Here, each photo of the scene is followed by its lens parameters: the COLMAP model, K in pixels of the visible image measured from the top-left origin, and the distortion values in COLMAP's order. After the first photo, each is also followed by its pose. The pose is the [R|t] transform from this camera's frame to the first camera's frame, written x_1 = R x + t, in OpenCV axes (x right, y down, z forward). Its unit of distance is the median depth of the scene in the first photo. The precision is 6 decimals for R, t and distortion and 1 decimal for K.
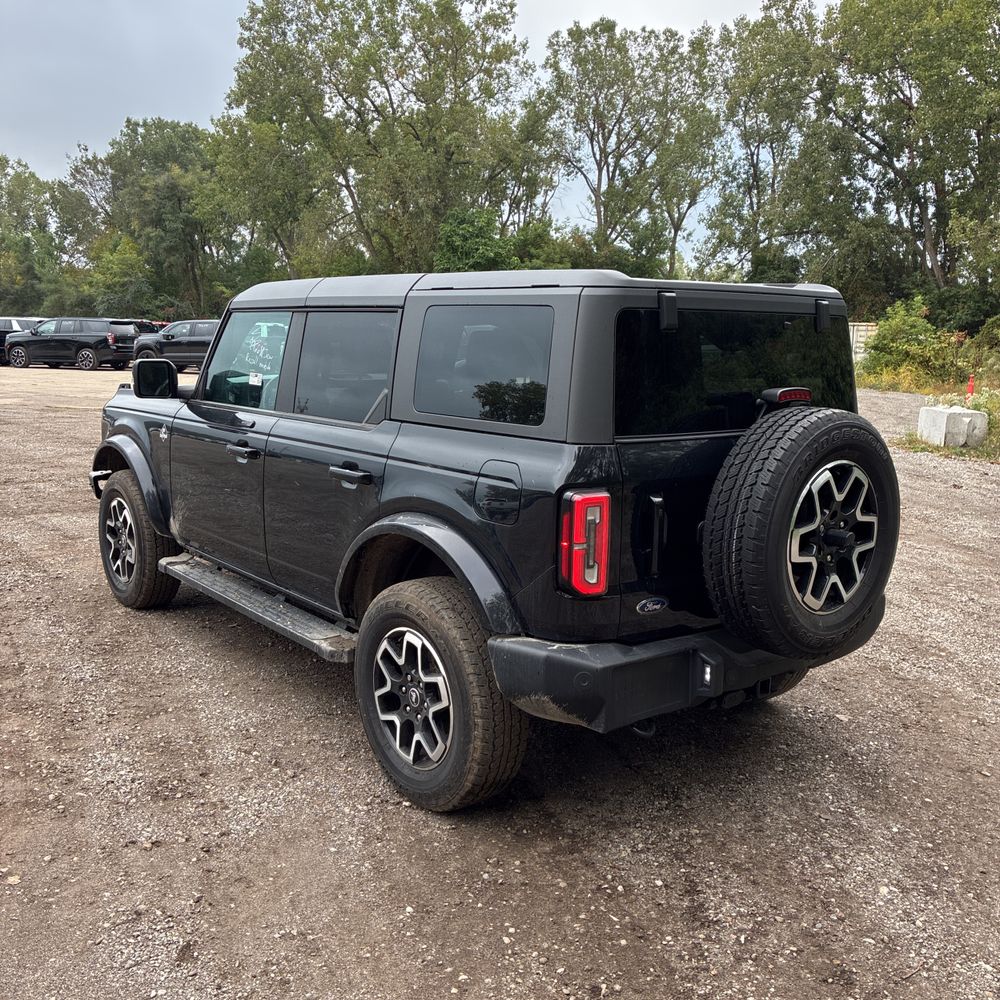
lens RADIAL K [[1011.0, 0, 500.0], [0, 1011.0, 500.0], [0, 0, 1]] dist [0.022928, 0.006247]
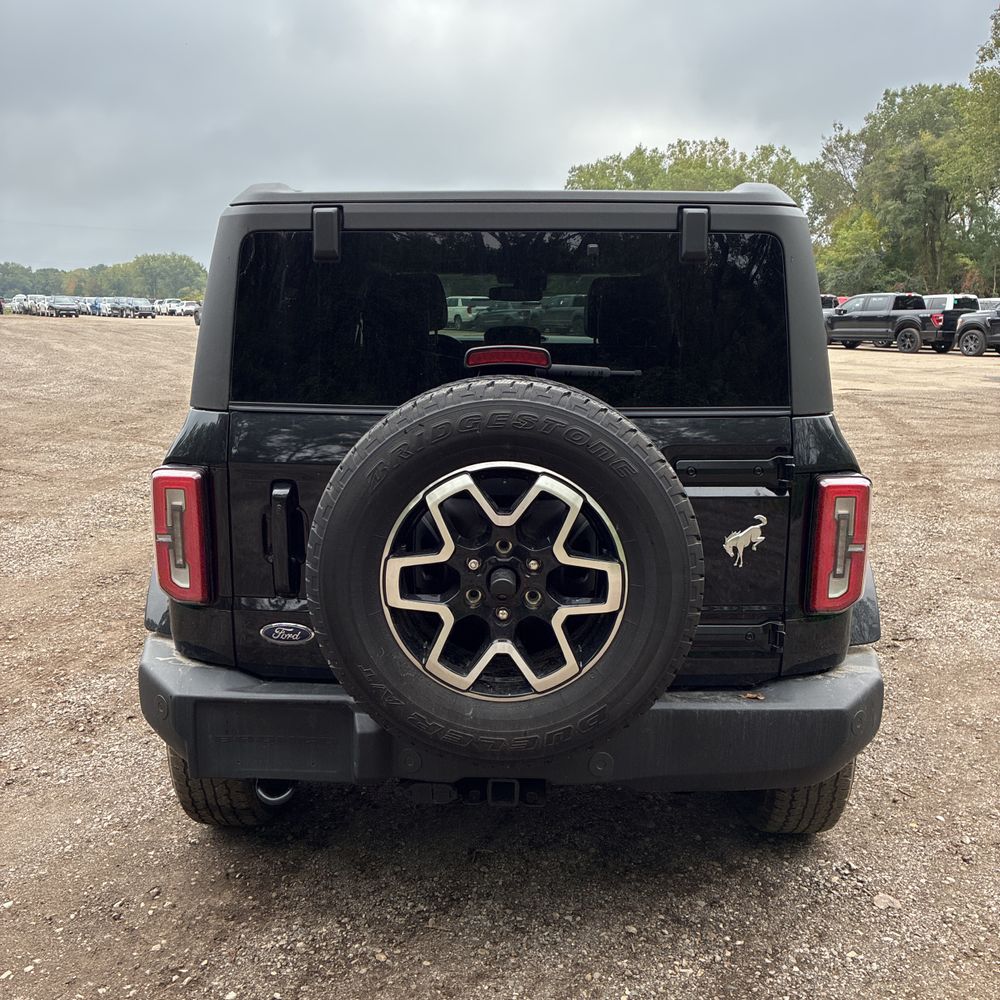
lens RADIAL K [[1011.7, 0, 491.2], [0, 1011.7, 494.6], [0, 0, 1]] dist [0.024700, -0.000931]
pose [[0.757083, 0.107681, -0.644383, 0.521314], [-0.097411, 0.993904, 0.051641, -0.035524], [0.646016, 0.023673, 0.762957, 0.372842]]
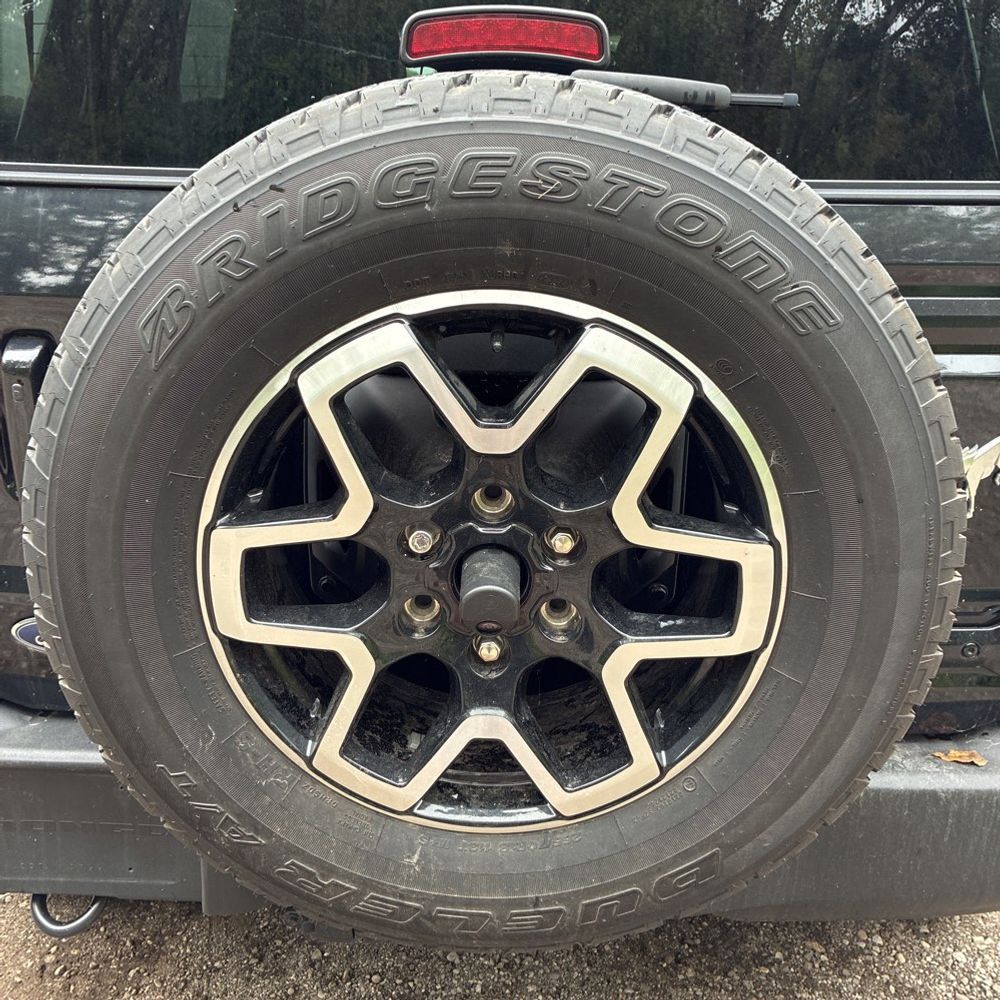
lens RADIAL K [[1023.9, 0, 500.0], [0, 1023.9, 500.0], [0, 0, 1]] dist [0.079165, -0.108557]
pose [[0.773267, 0.205583, -0.599828, 0.353162], [-0.108428, 0.974919, 0.194361, -0.027011], [0.624741, -0.085255, 0.776164, 0.573575]]
